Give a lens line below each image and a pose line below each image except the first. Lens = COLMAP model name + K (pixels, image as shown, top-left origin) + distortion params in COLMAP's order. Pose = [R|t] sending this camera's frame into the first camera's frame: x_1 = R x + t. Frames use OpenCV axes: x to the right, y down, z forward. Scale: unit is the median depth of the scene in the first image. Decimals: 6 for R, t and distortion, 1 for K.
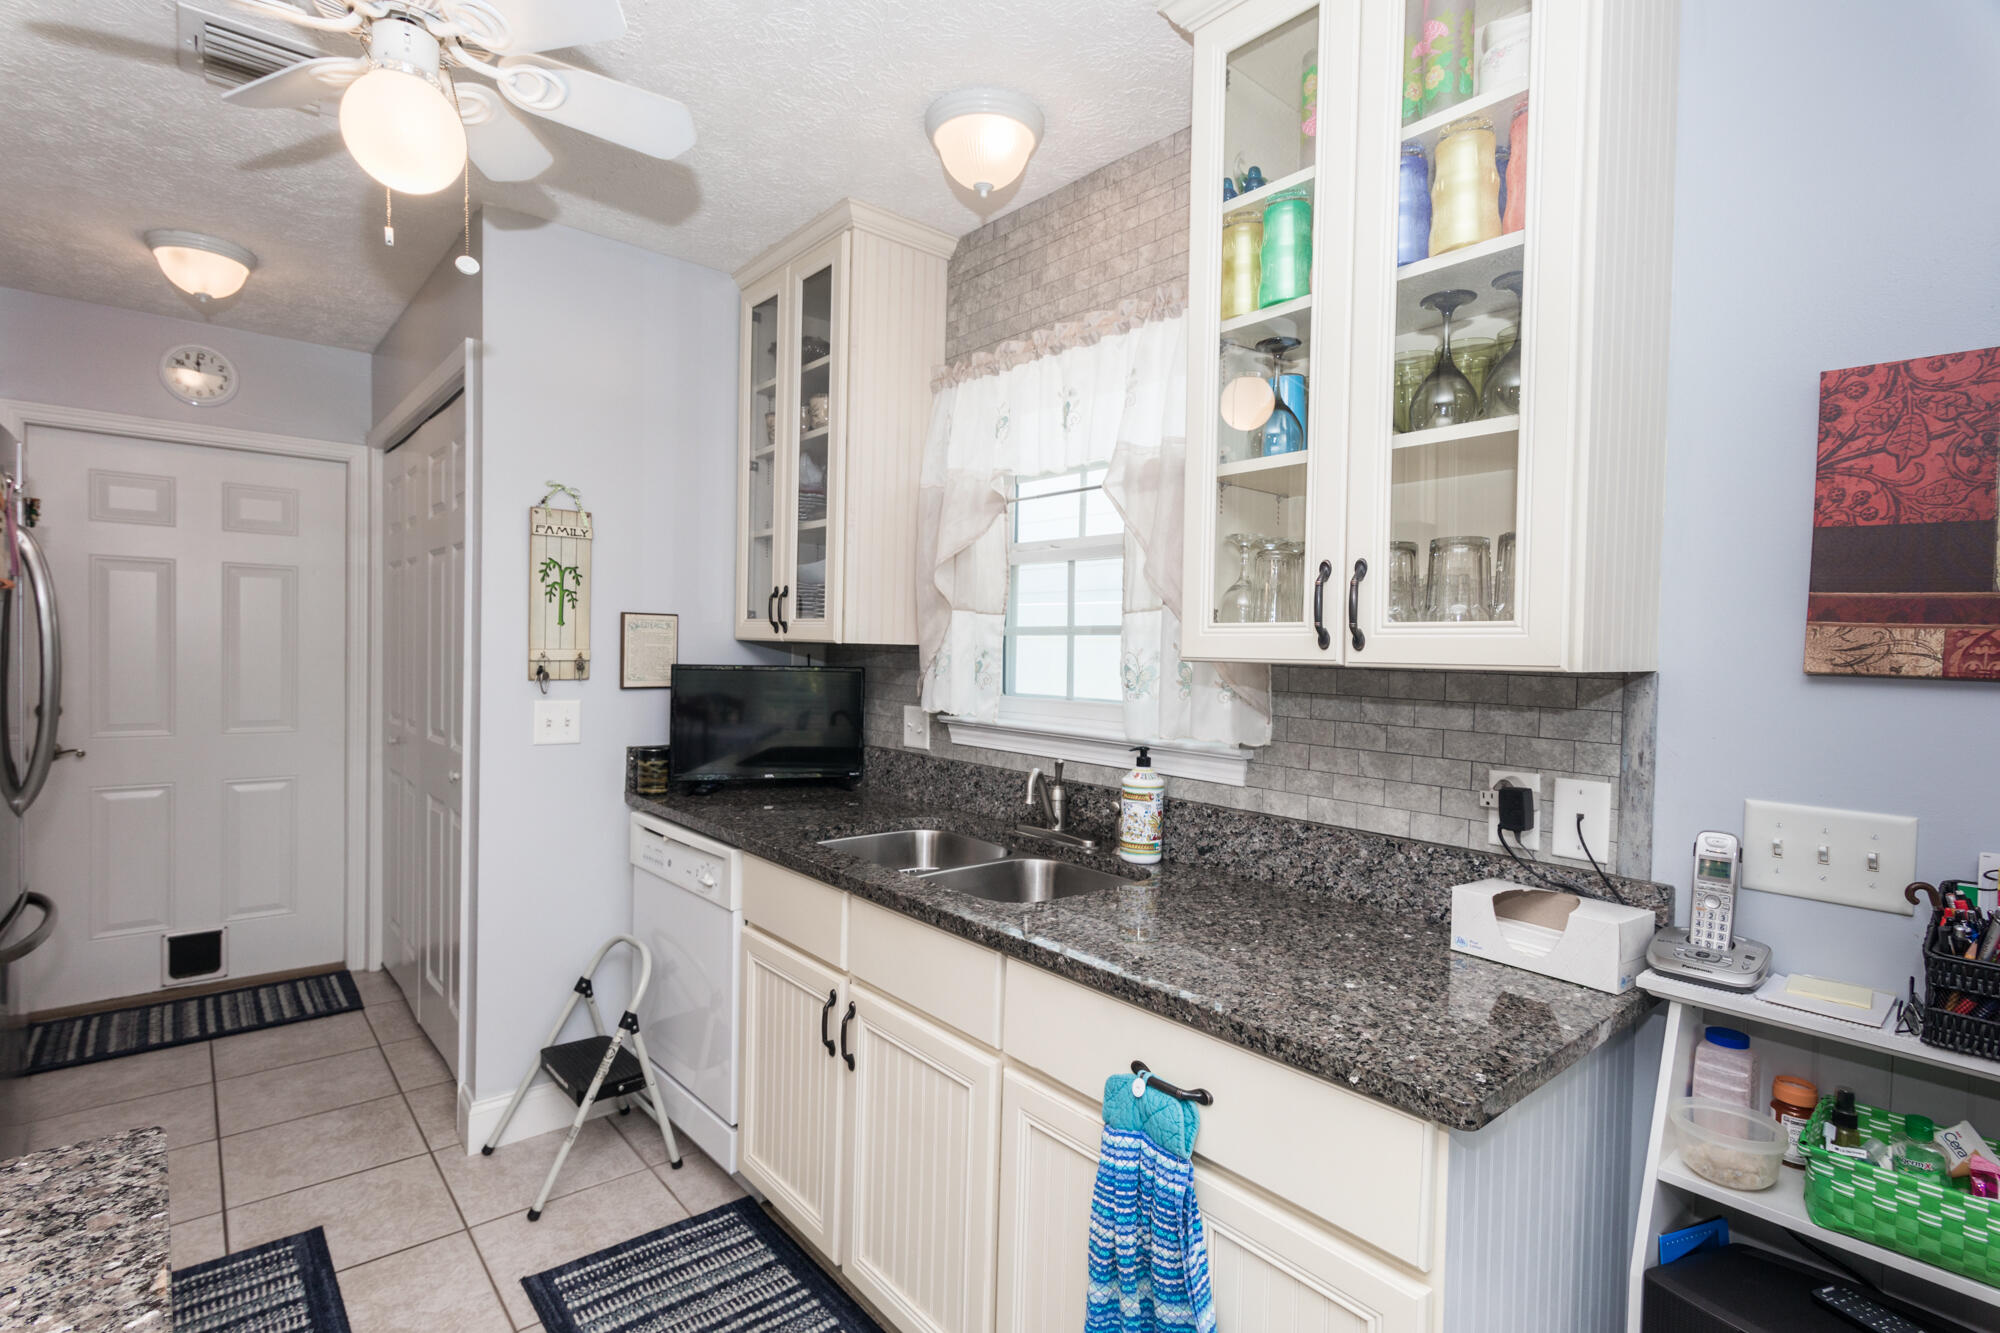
lens RADIAL K [[954.5, 0, 994.7], [0, 954.5, 672.0], [0, 0, 1]] dist [0.008469, -0.001575]
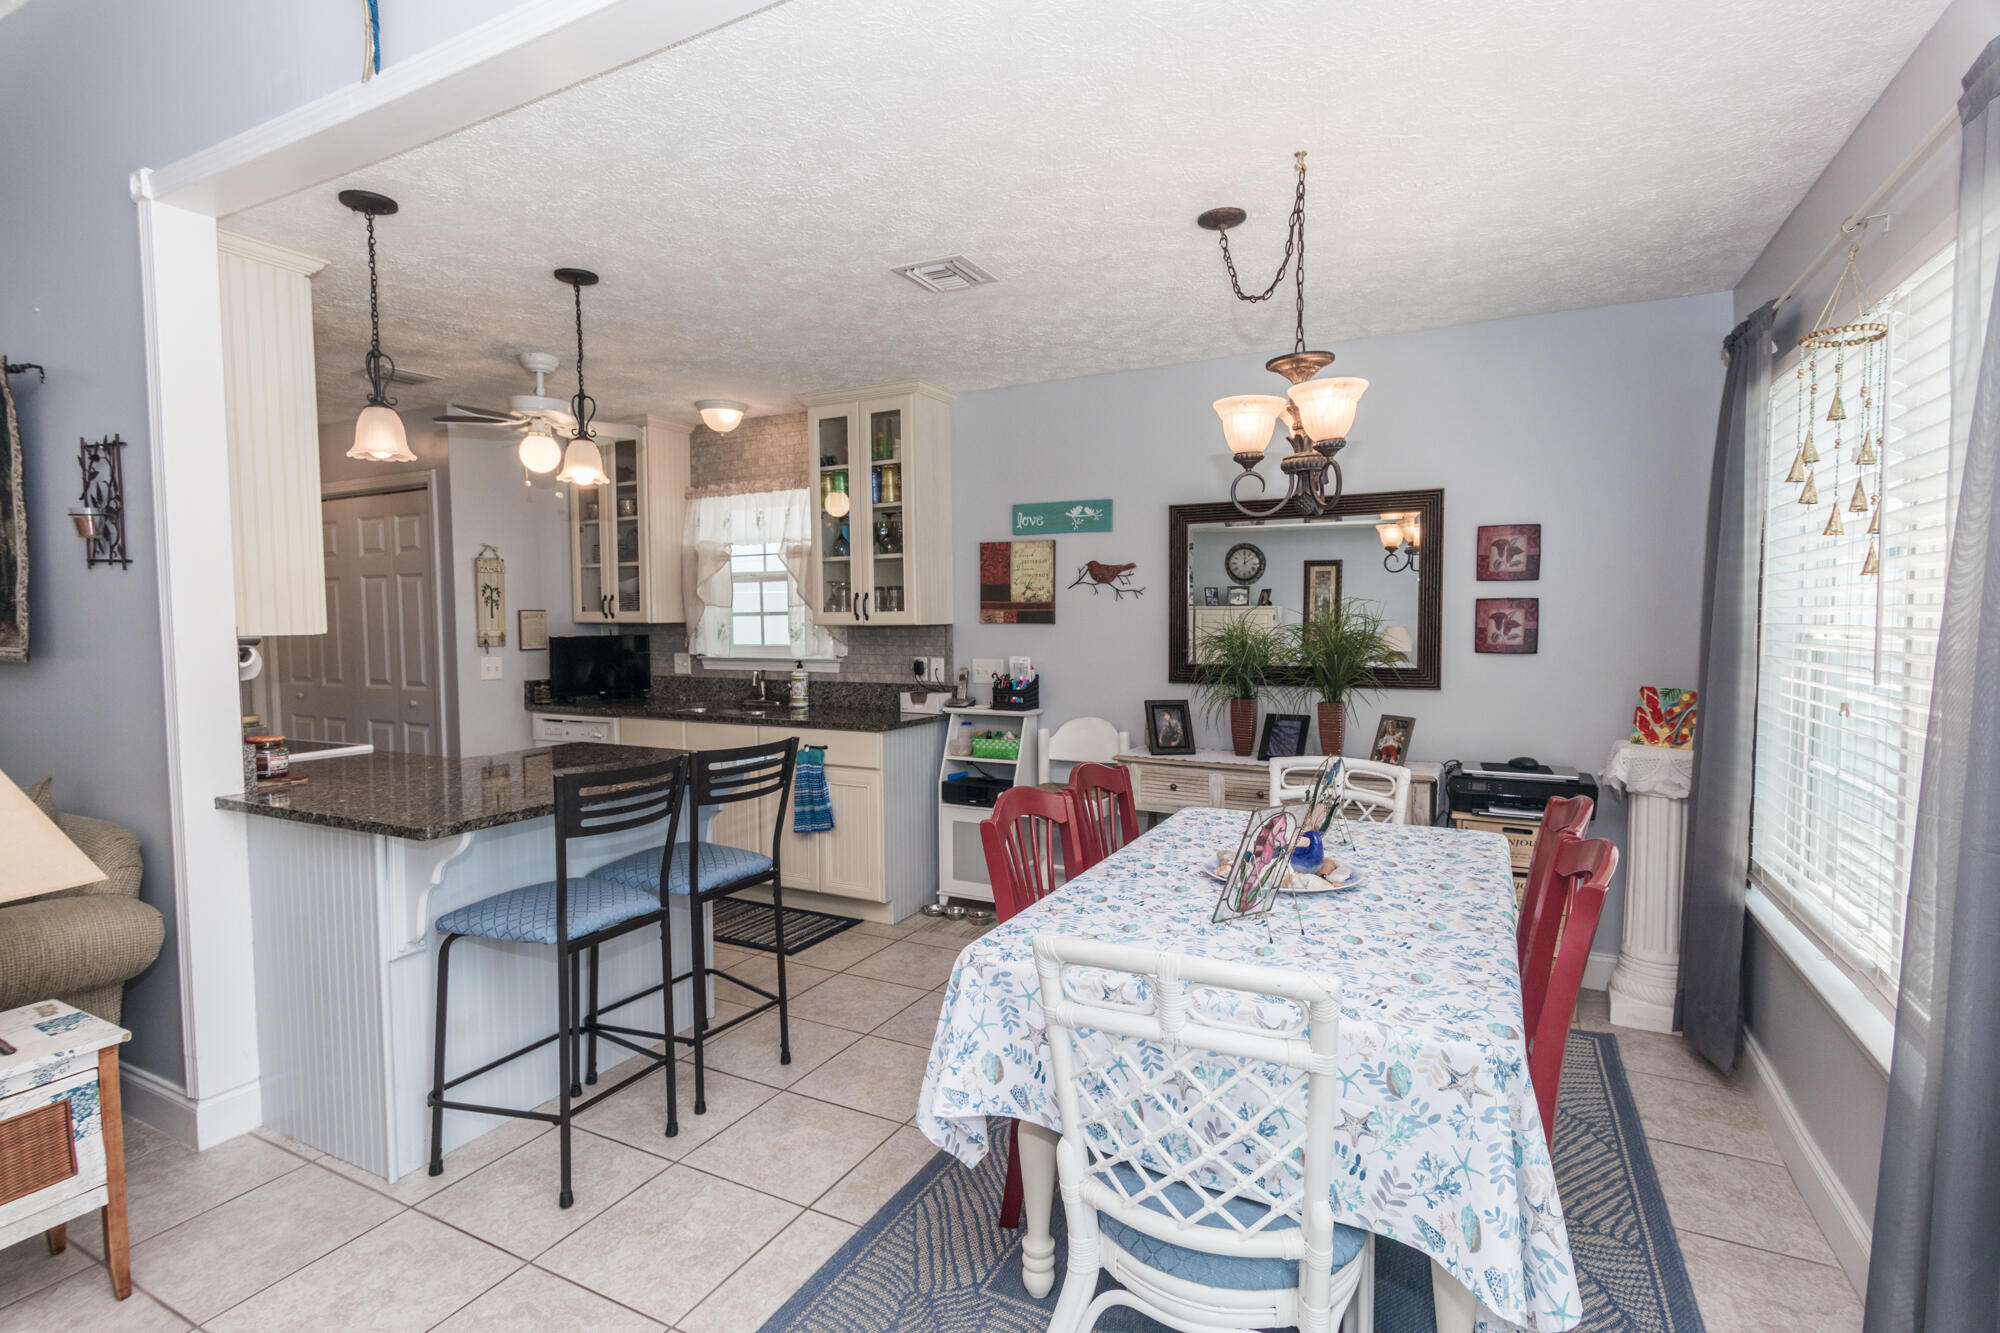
lens RADIAL K [[954.5, 0, 992.8], [0, 954.5, 669.7], [0, 0, 1]] dist [0.008469, -0.001575]
pose [[0.927729, -0.050779, 0.369785, -0.296142], [0.038518, 0.998438, 0.040471, 0.019831], [-0.371262, -0.023303, 0.928236, -1.487511]]
